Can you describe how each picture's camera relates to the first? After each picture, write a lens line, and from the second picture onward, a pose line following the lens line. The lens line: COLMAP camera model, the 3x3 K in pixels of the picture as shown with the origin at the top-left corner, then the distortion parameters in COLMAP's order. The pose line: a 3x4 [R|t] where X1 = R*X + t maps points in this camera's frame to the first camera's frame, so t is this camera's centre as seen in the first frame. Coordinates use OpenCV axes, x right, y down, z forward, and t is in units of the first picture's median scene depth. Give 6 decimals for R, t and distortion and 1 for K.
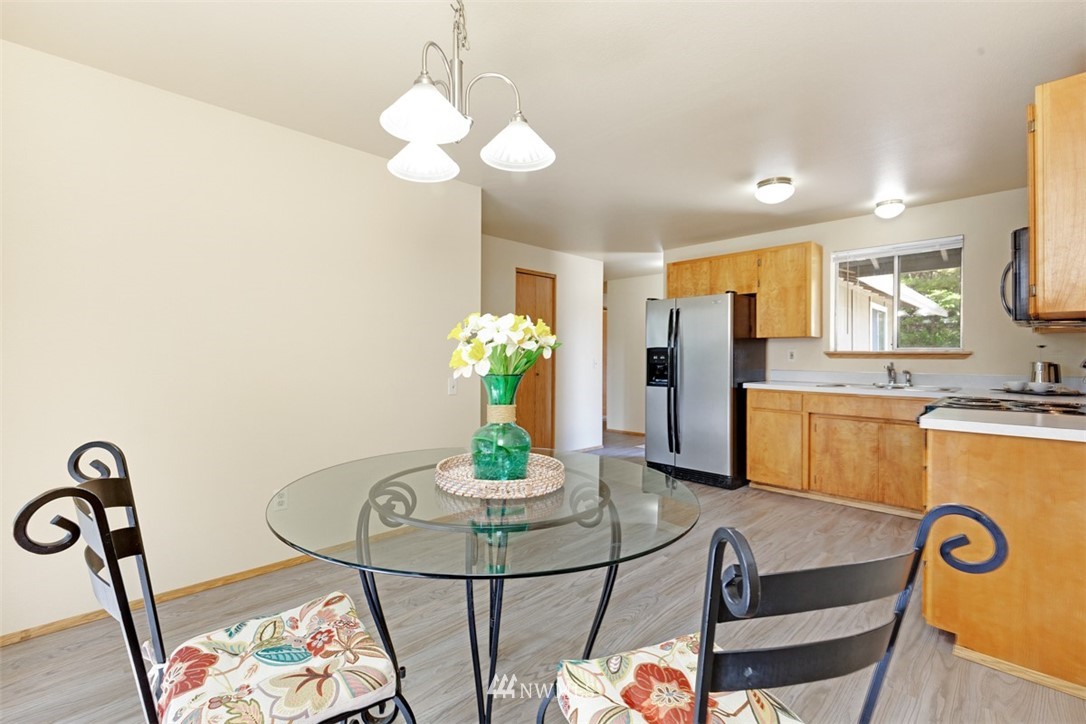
lens RADIAL K [[490.3, 0, 536.0], [0, 490.3, 355.6], [0, 0, 1]] dist [0.002296, 0.000292]
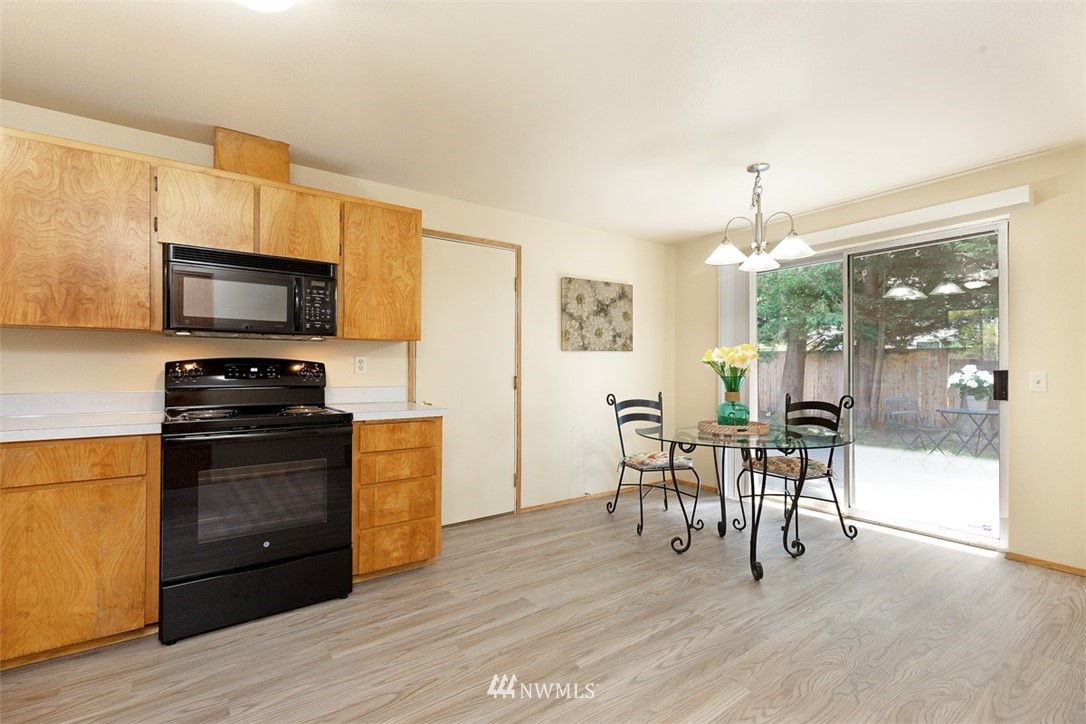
lens RADIAL K [[489.5, 0, 541.8], [0, 489.5, 363.9], [0, 0, 1]] dist [0.000592, -0.000063]
pose [[-0.989701, -0.006212, 0.143013, 0.165572], [-0.006771, 0.999971, -0.003427, 0.000622], [-0.142988, -0.004360, -0.989715, 1.259003]]
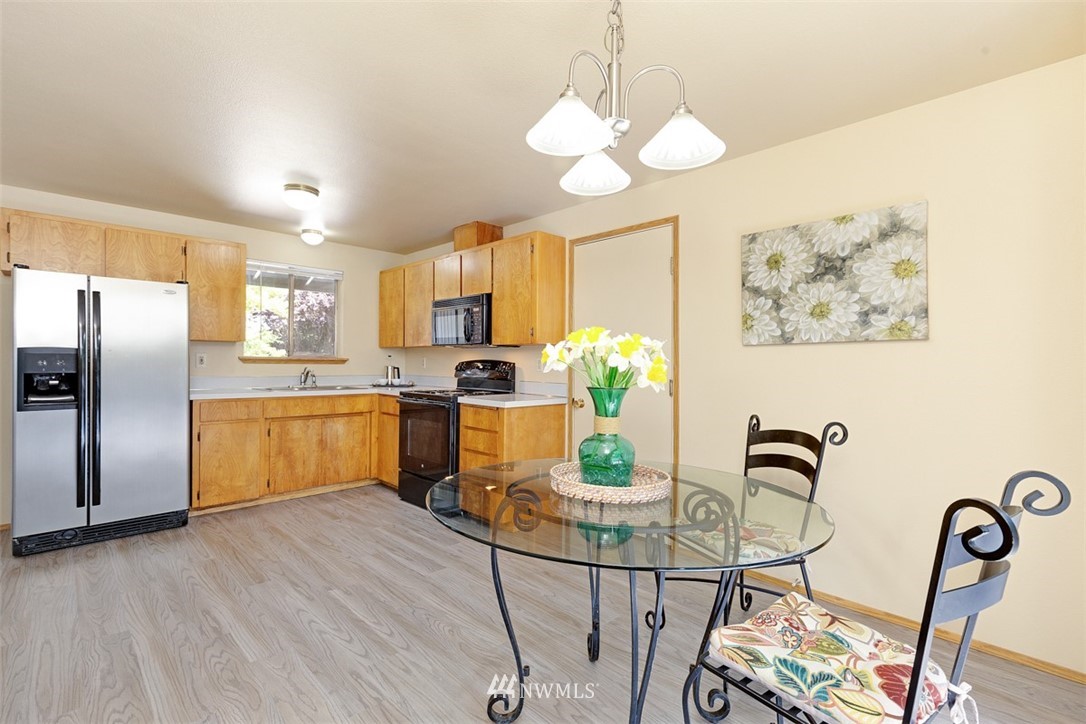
lens RADIAL K [[496.7, 0, 532.3], [0, 496.7, 363.0], [0, 0, 1]] dist [0.002107, 0.000588]
pose [[0.002958, -0.006506, 0.999974, -0.480824], [-0.008150, 0.999945, 0.006530, -0.008535], [-0.999962, -0.008169, 0.002904, 0.478170]]
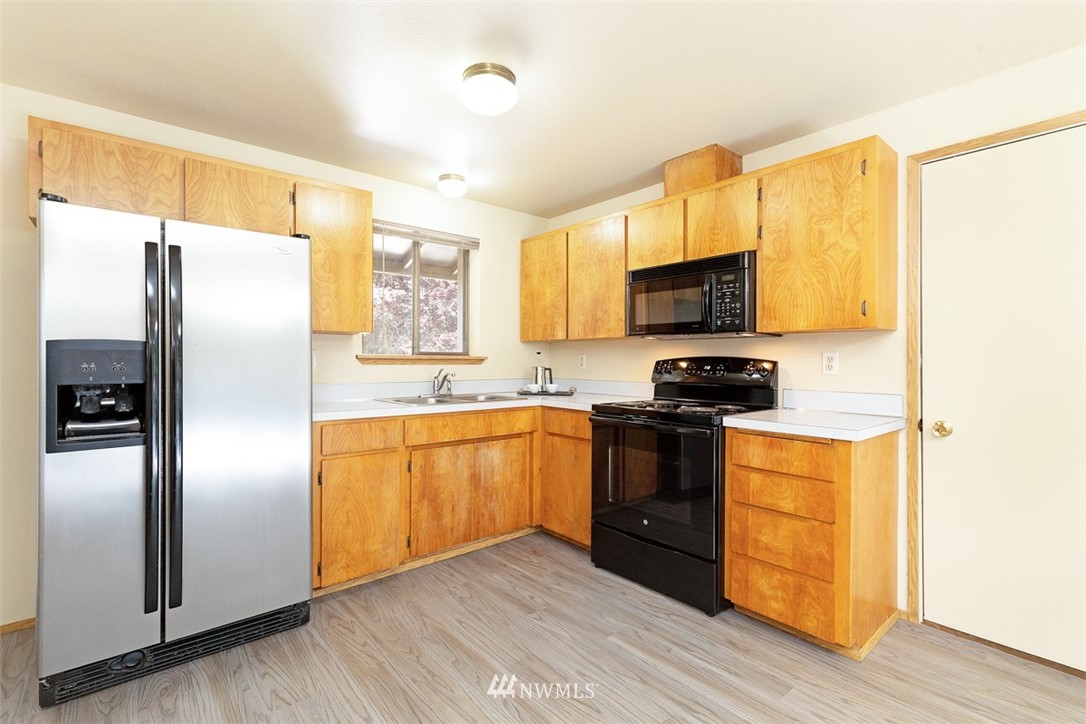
lens RADIAL K [[492.0, 0, 524.9], [0, 492.0, 358.3], [0, 0, 1]] dist [0.005464, 0.000495]
pose [[0.083802, -0.000539, 0.996482, -0.108499], [-0.000573, 1.000000, 0.000589, -0.005278], [-0.996482, -0.000621, 0.083801, 0.823764]]
